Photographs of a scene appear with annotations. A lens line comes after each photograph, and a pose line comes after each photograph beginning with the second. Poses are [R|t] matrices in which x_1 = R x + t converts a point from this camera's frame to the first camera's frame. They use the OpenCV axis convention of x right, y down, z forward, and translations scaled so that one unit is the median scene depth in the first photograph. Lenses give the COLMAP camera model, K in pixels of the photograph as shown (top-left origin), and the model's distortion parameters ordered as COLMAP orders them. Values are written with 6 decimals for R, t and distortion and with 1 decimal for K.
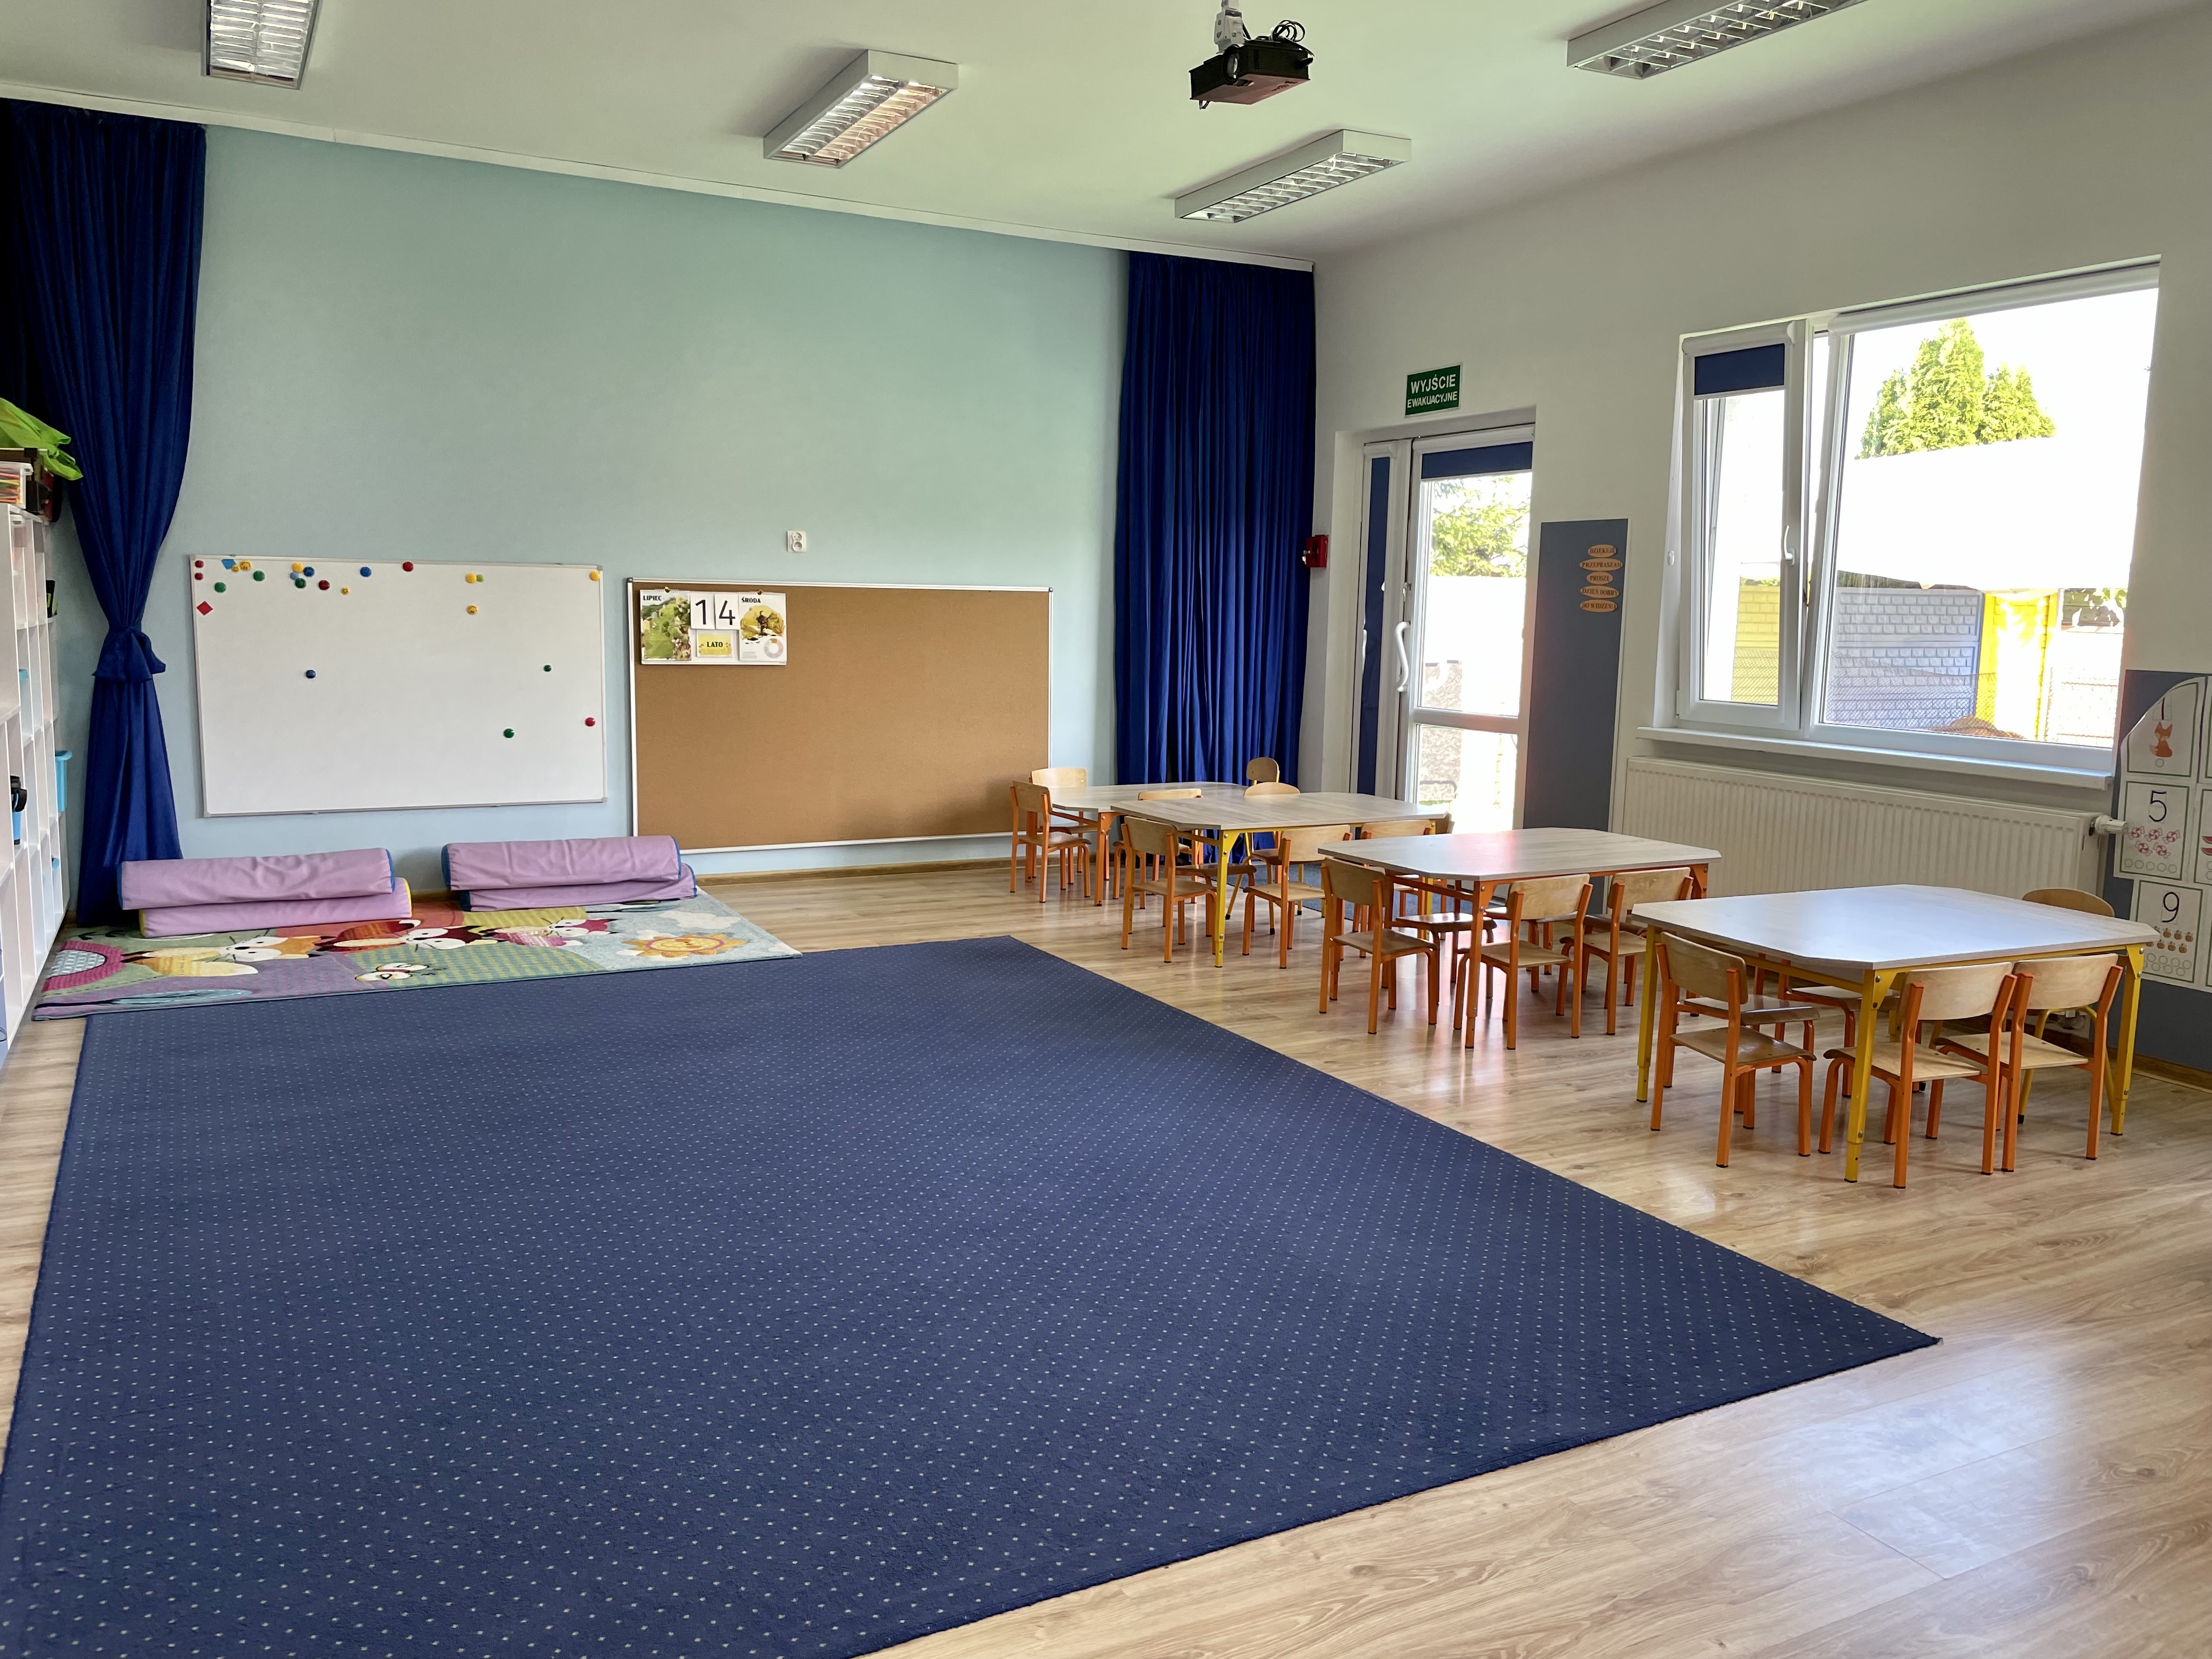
lens RADIAL K [[1673.6, 0, 1101.3], [0, 1673.6, 833.9], [0, 0, 1]] dist [0.095282, -0.130509]
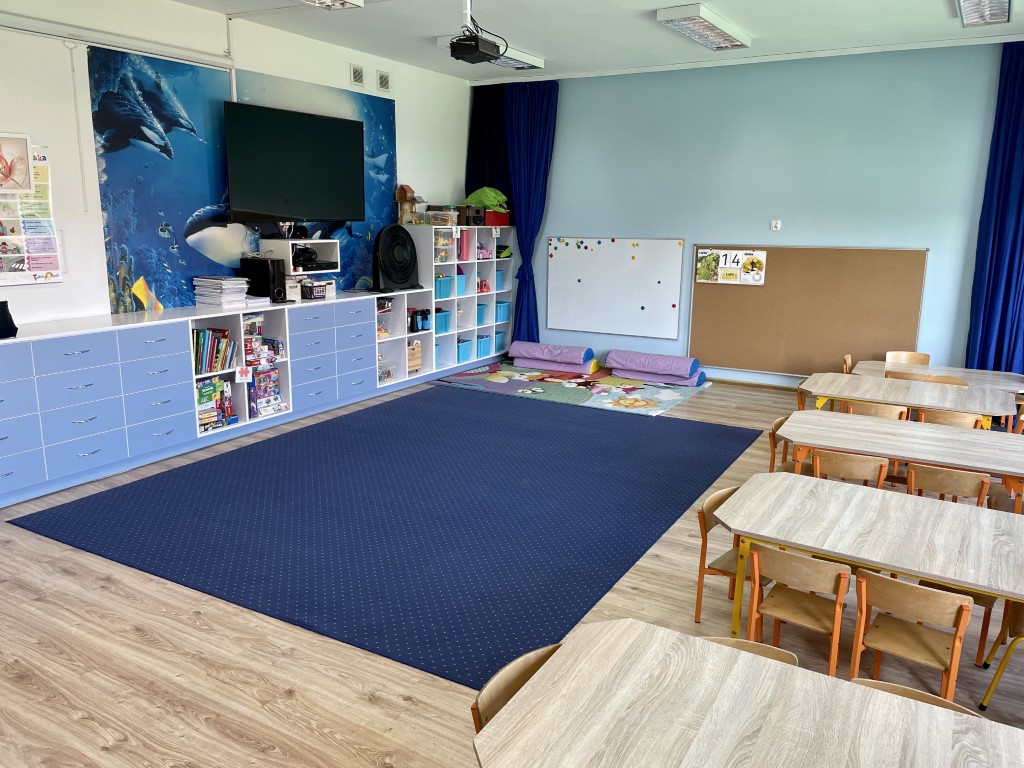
lens RADIAL K [[774.8, 0, 511.6], [0, 774.8, 380.5], [0, 0, 1]] dist [0.095282, -0.130509]
pose [[0.510411, 0.161226, -0.844681, 0.508455], [-0.119539, 0.986033, 0.115973, -0.062014], [0.851581, 0.041779, 0.522555, 0.243993]]
